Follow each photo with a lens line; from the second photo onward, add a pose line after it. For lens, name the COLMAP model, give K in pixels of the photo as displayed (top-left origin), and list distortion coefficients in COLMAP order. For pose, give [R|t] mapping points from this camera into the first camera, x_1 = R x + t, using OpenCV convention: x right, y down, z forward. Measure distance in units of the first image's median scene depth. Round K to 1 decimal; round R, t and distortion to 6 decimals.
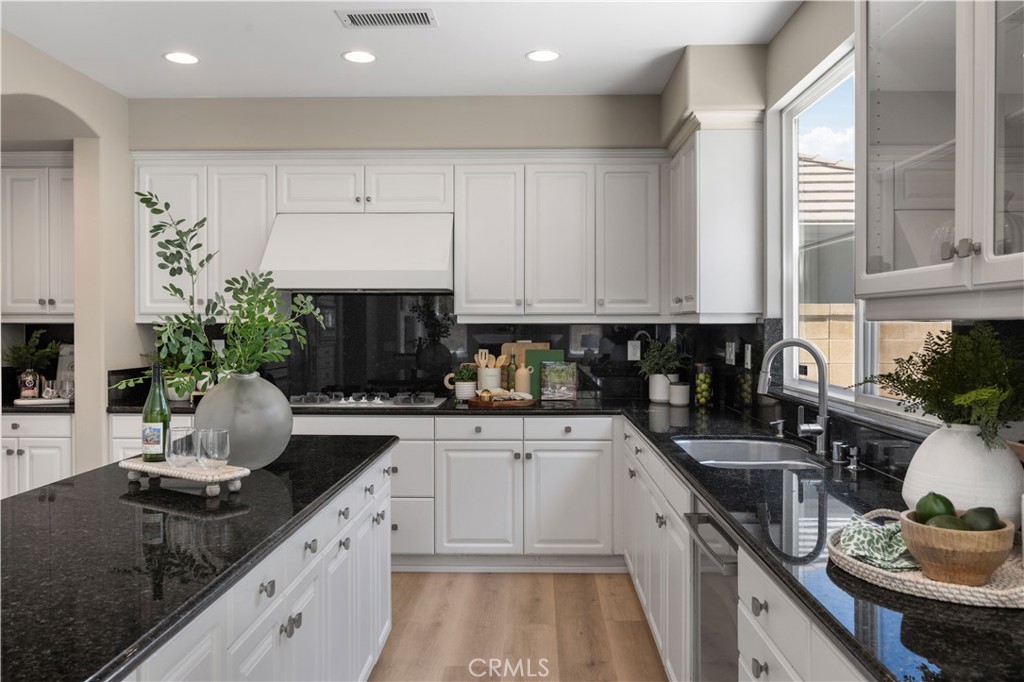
lens RADIAL K [[788.0, 0, 512.5], [0, 788.0, 337.7], [0, 0, 1]] dist [0.003967, 0.002009]
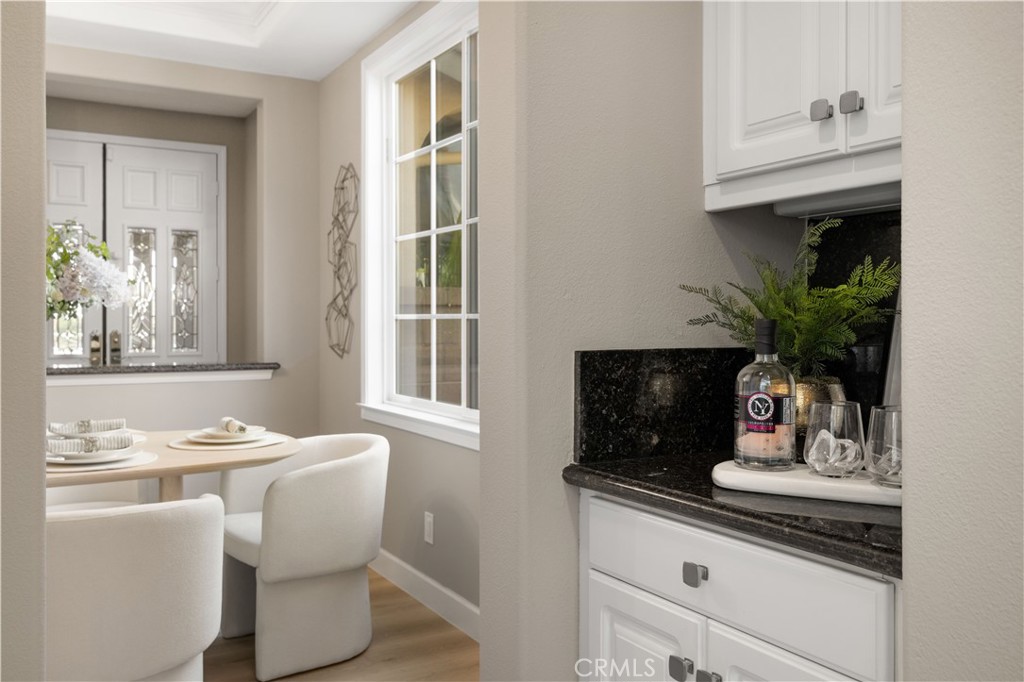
lens RADIAL K [[874.5, 0, 512.2], [0, 874.5, 337.2], [0, 0, 1]] dist [0.000613, 0.000053]
pose [[0.527611, 0.012719, -0.849391, -0.404760], [-0.011755, 0.999901, 0.007672, 0.032693], [0.849405, 0.005937, 0.527709, 0.768898]]
